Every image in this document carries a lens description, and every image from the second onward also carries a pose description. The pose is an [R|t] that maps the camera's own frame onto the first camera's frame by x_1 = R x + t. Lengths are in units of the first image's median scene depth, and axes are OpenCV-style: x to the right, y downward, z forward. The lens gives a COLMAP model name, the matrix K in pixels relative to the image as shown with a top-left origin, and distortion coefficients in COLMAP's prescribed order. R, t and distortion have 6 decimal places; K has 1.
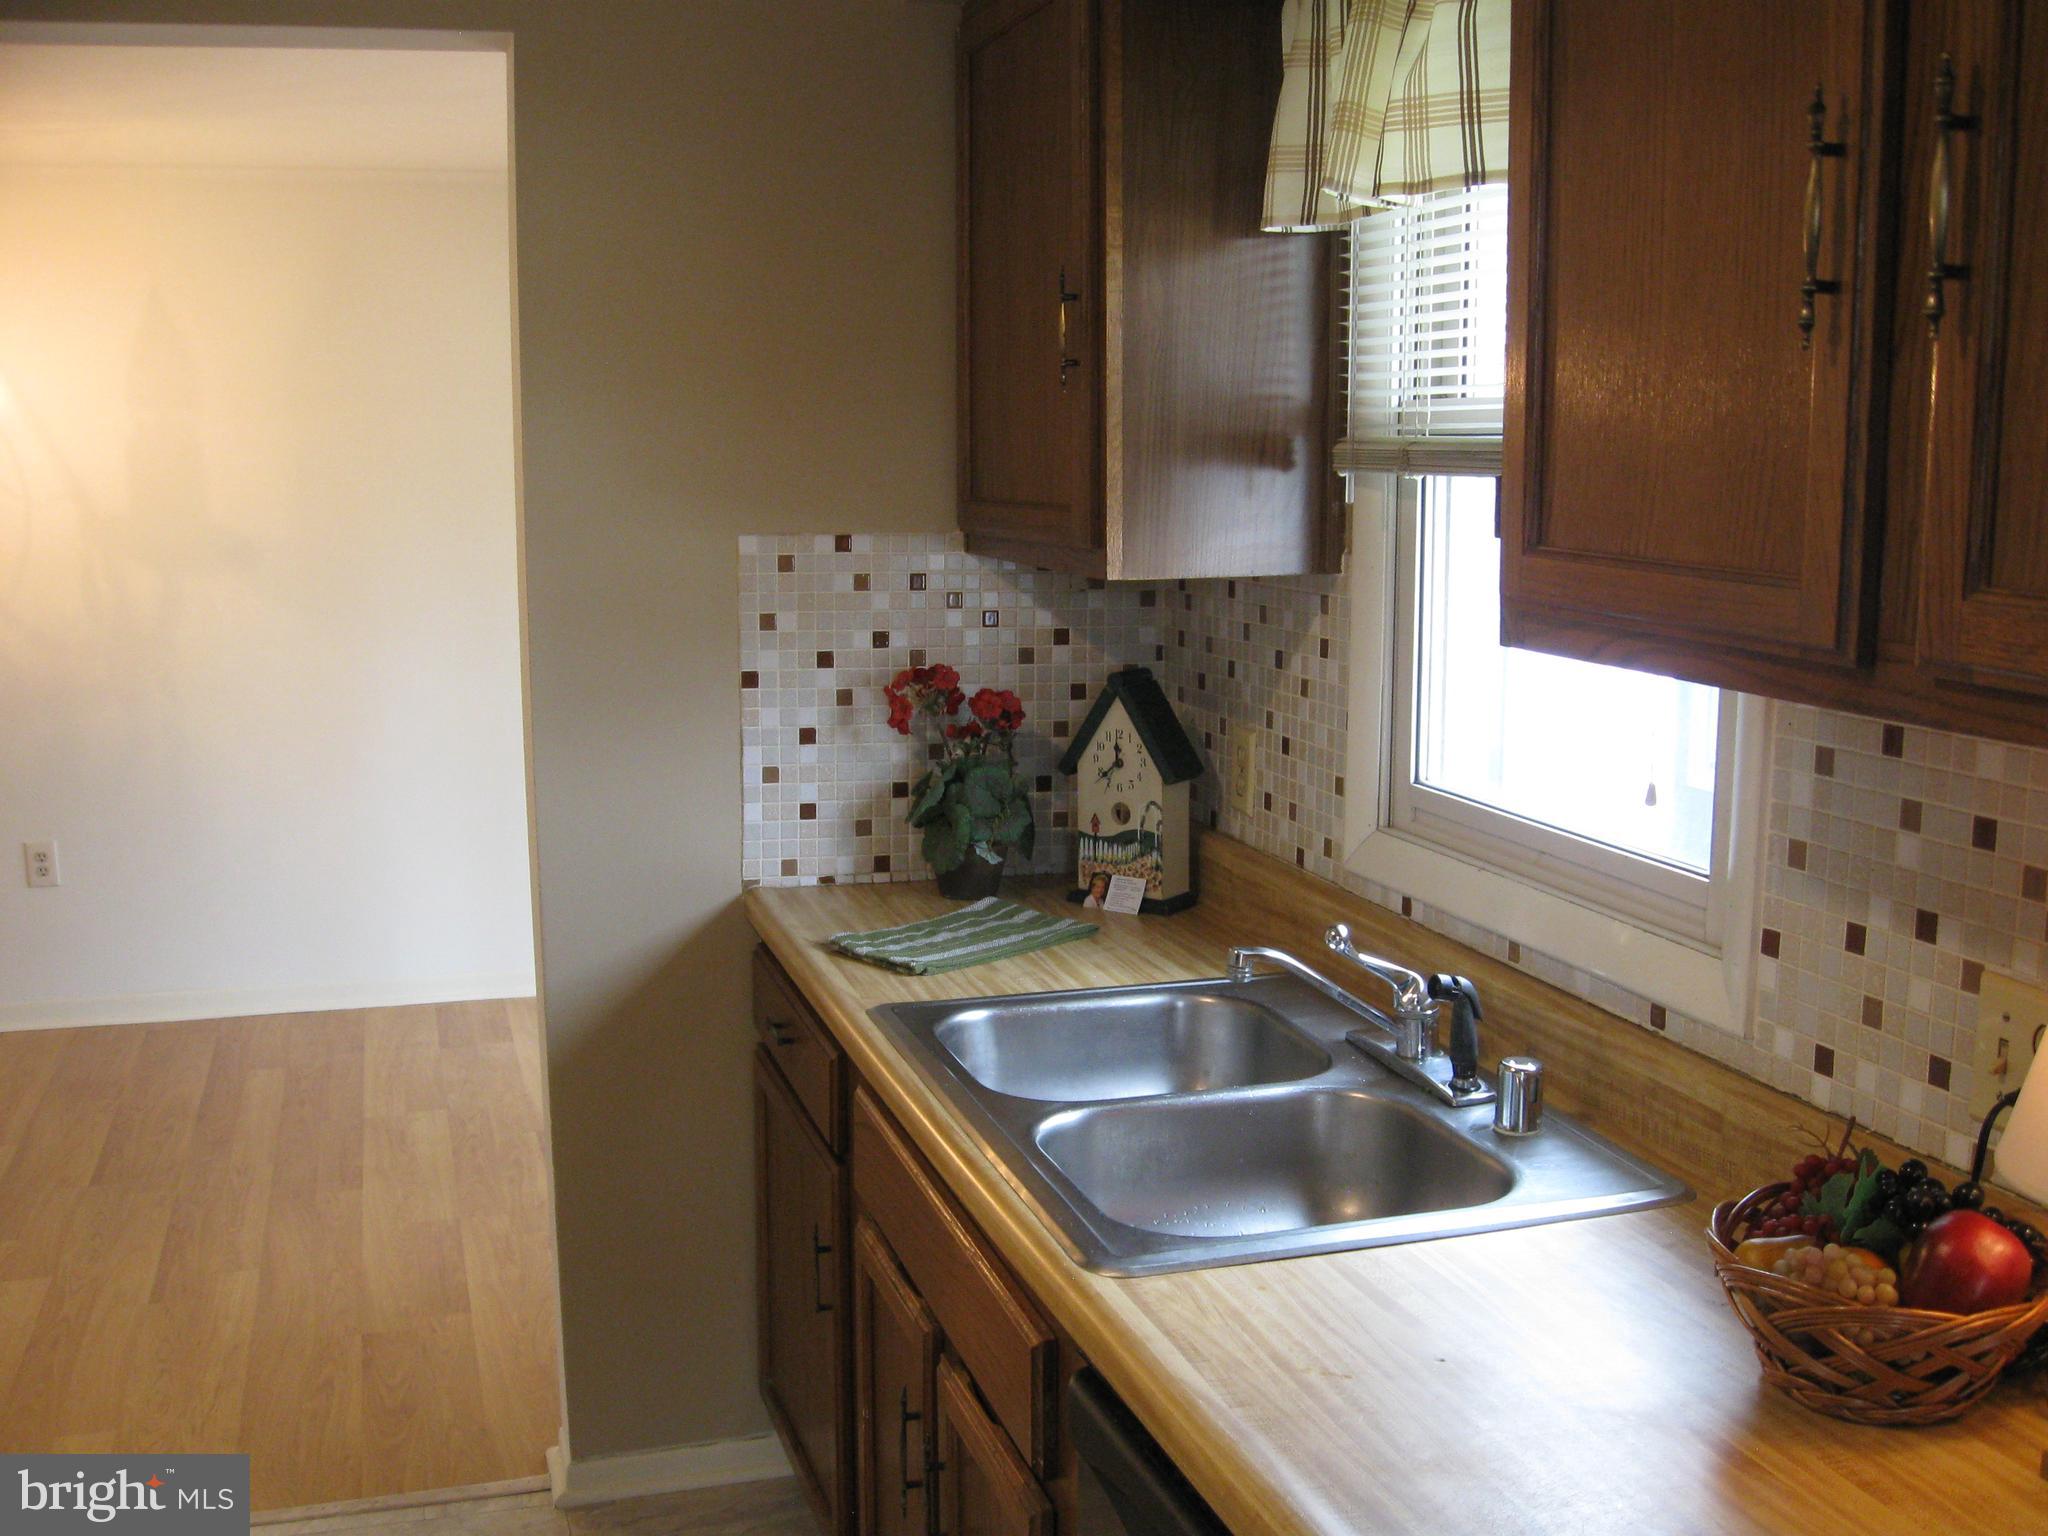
lens RADIAL K [[2158.4, 0, 1026.8], [0, 2158.4, 775.2], [0, 0, 1]] dist [-0.087750, 0.000000]
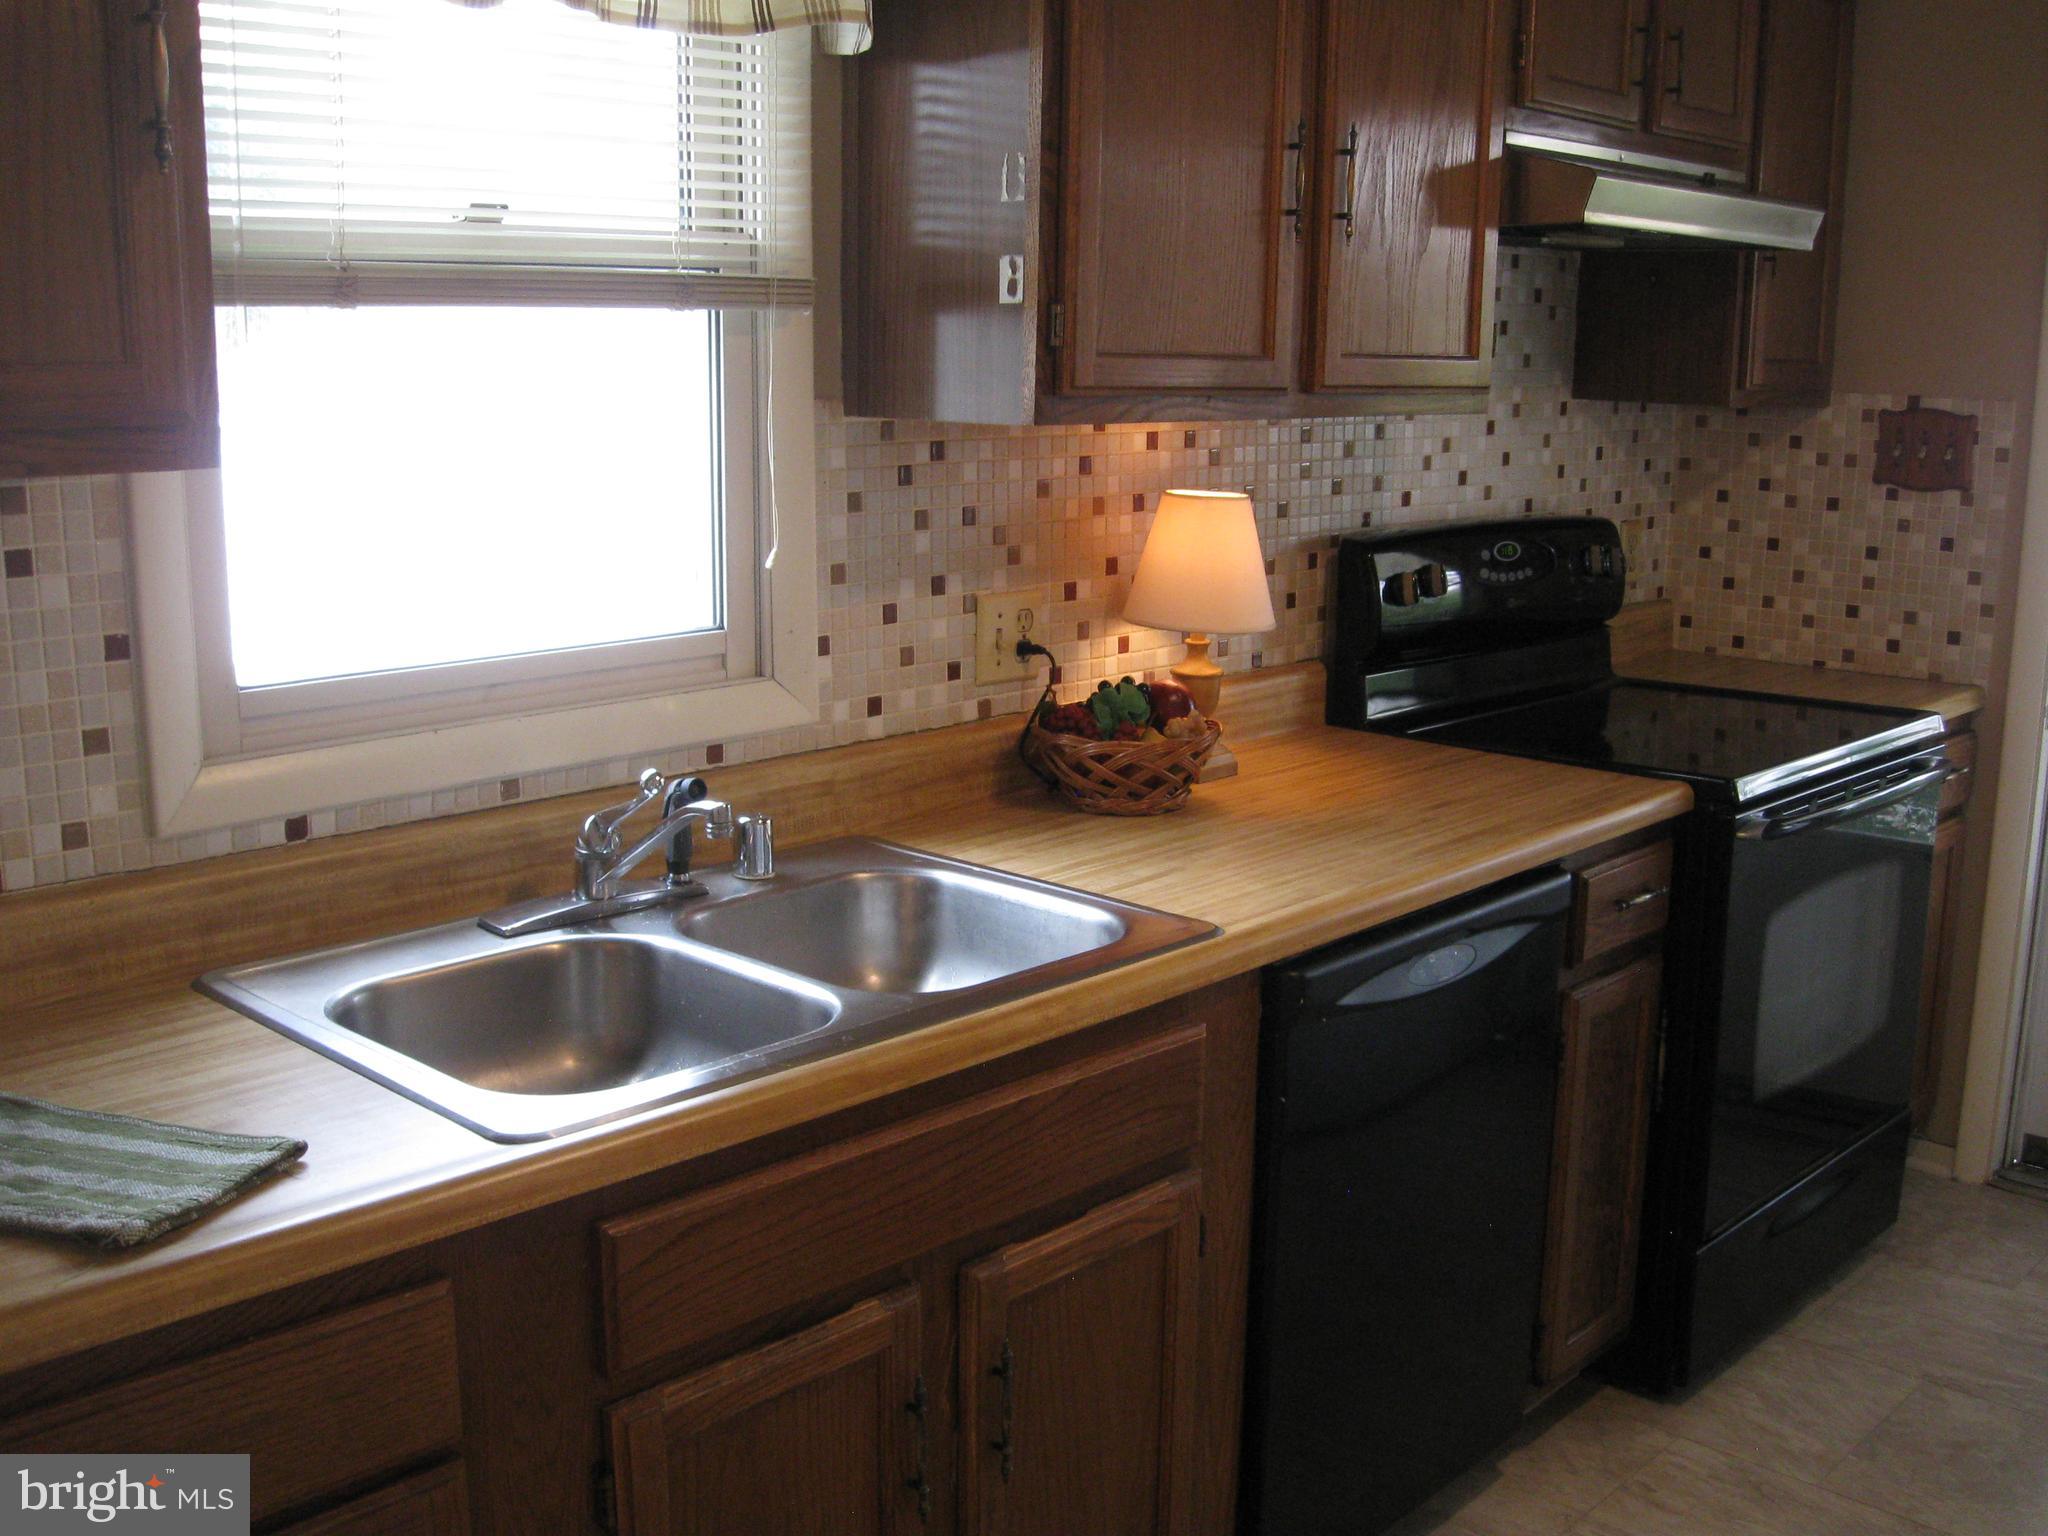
lens RADIAL K [[2158.4, 0, 1028.3], [0, 2158.4, 754.5], [0, 0, 1]] dist [-0.087750, 0.000000]
pose [[-0.499559, -0.173770, 0.848672, -0.904533], [0.122915, 0.955545, 0.268005, -0.209471], [-0.857515, 0.238199, -0.455992, 1.534340]]
